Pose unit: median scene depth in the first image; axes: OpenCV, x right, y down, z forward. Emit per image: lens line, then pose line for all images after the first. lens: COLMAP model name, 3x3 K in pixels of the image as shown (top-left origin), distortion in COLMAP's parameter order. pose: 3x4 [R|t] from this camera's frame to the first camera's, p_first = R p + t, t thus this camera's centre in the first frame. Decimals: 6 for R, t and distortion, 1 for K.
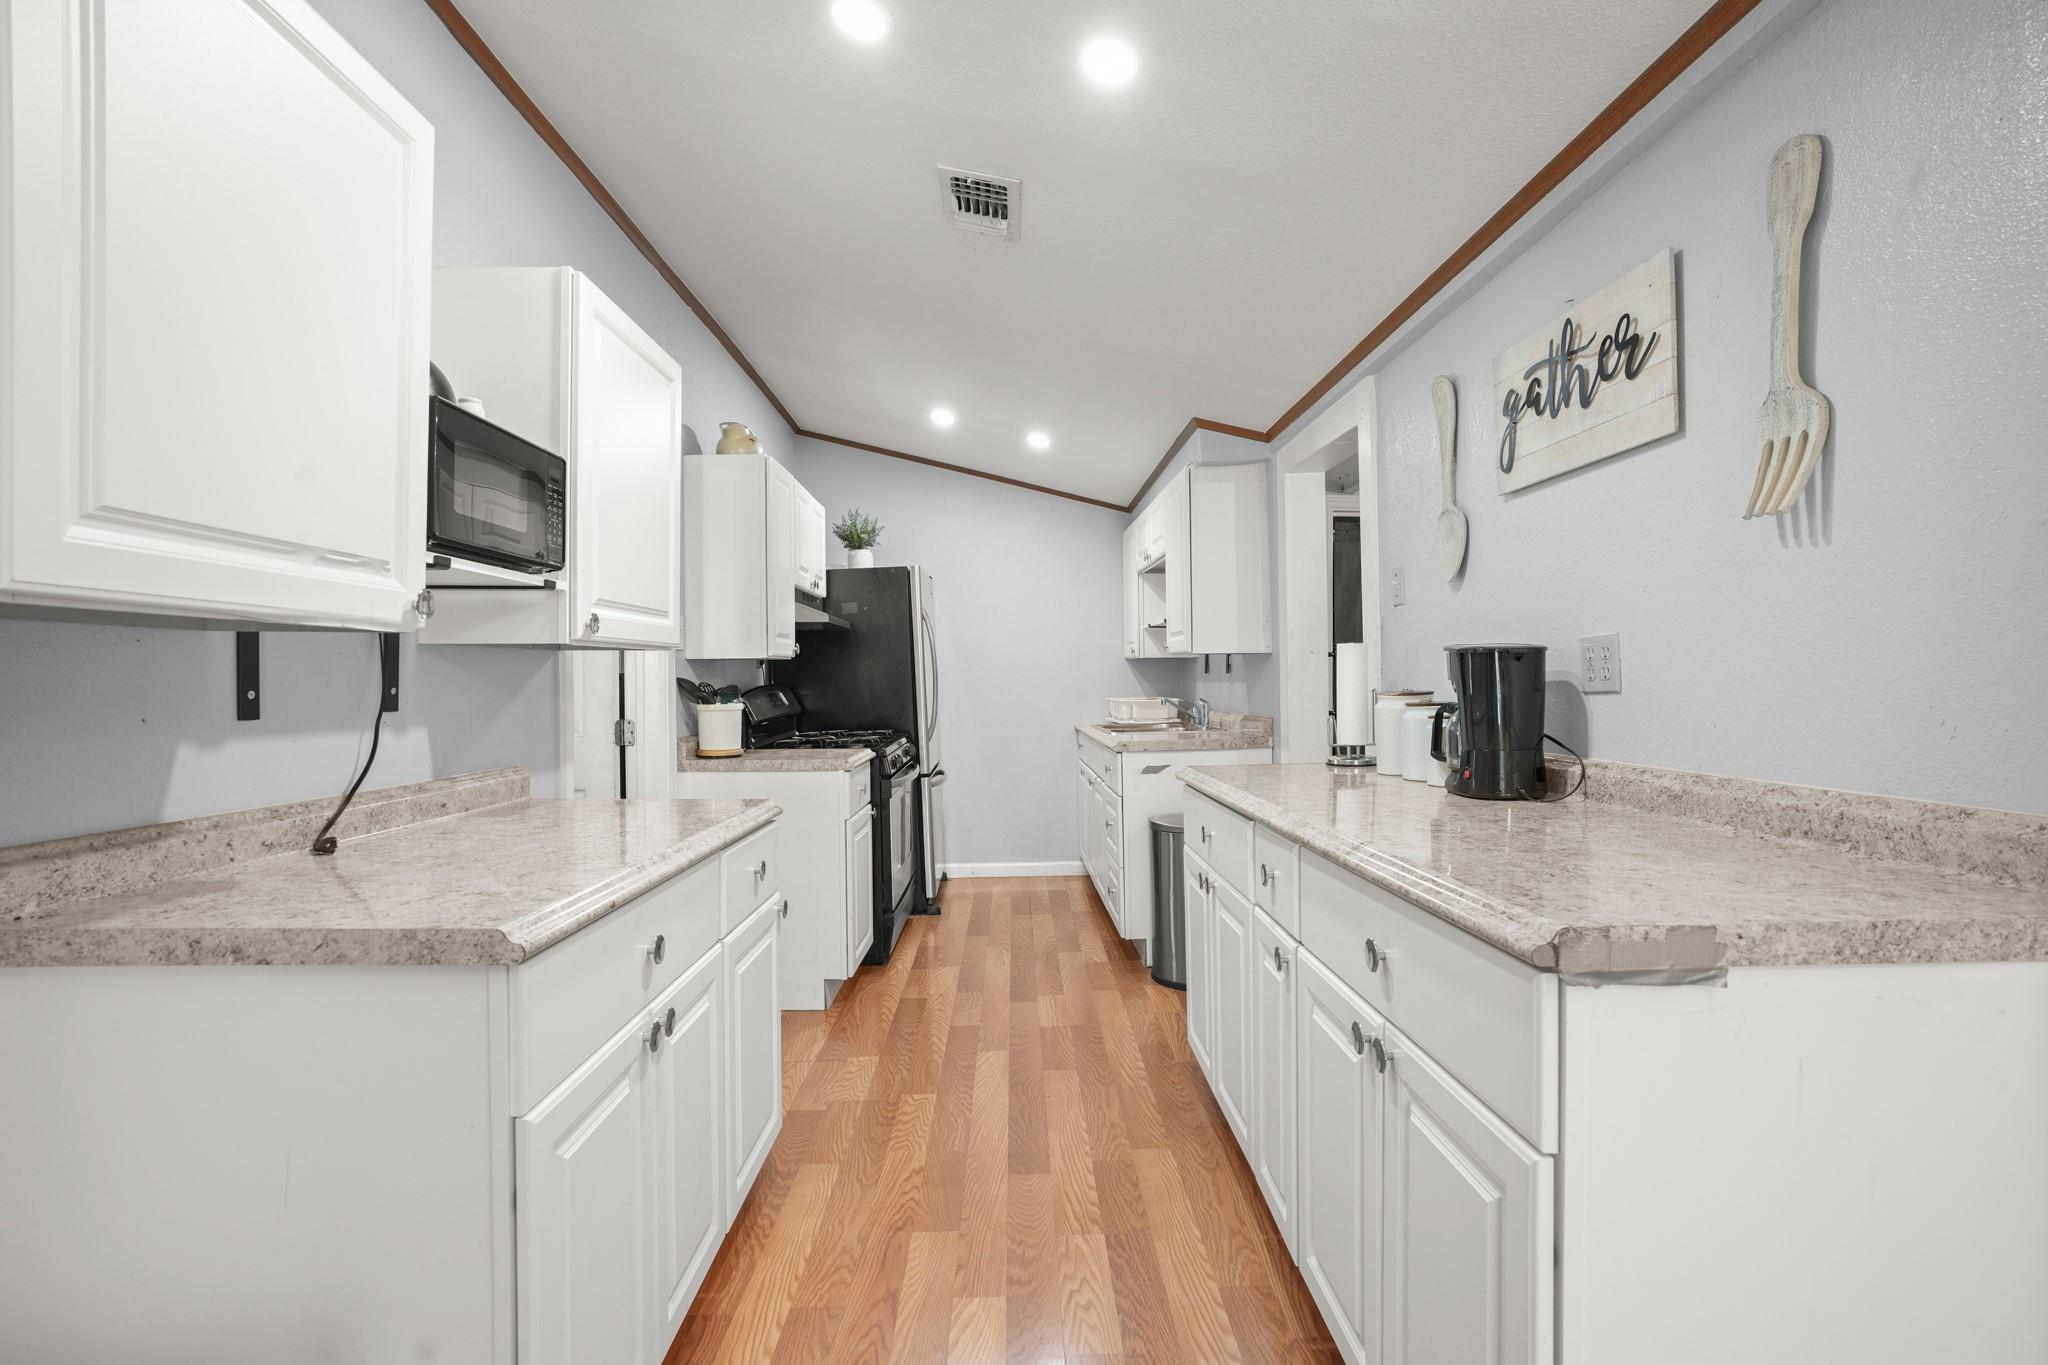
lens RADIAL K [[947.9, 0, 1008.4], [0, 947.9, 674.1], [0, 0, 1]] dist [-0.024502, 0.010605]
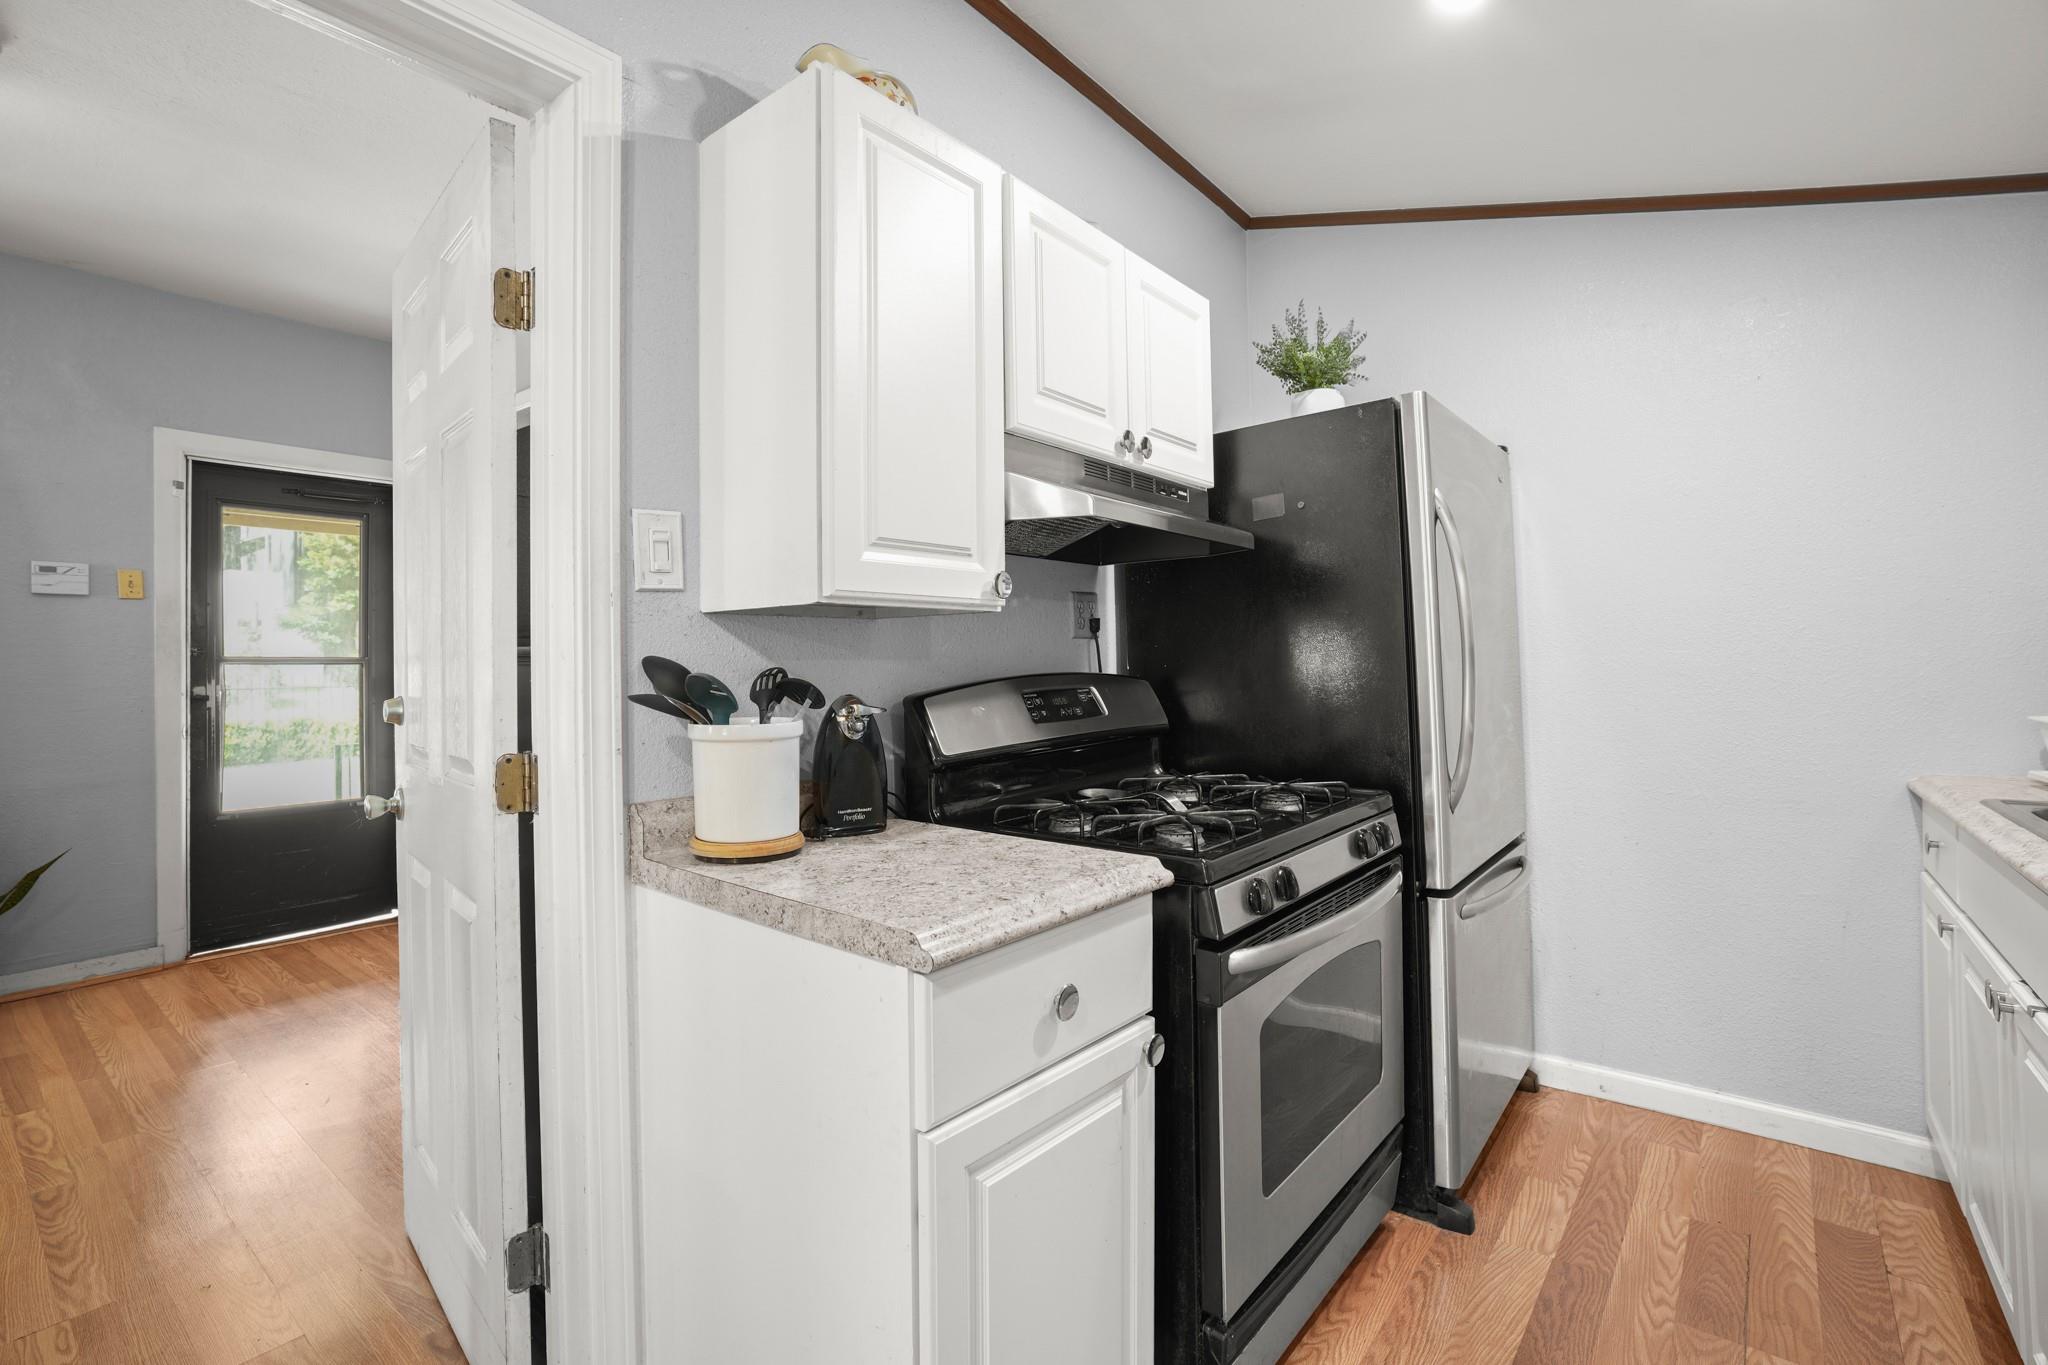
lens RADIAL K [[947.9, 0, 1012.0], [0, 947.9, 678.1], [0, 0, 1]] dist [-0.024502, 0.010605]
pose [[0.790701, 0.012042, -0.612085, 0.017750], [0.000389, 0.999796, 0.020172, 0.004554], [0.612203, -0.016188, 0.790535, 0.554786]]
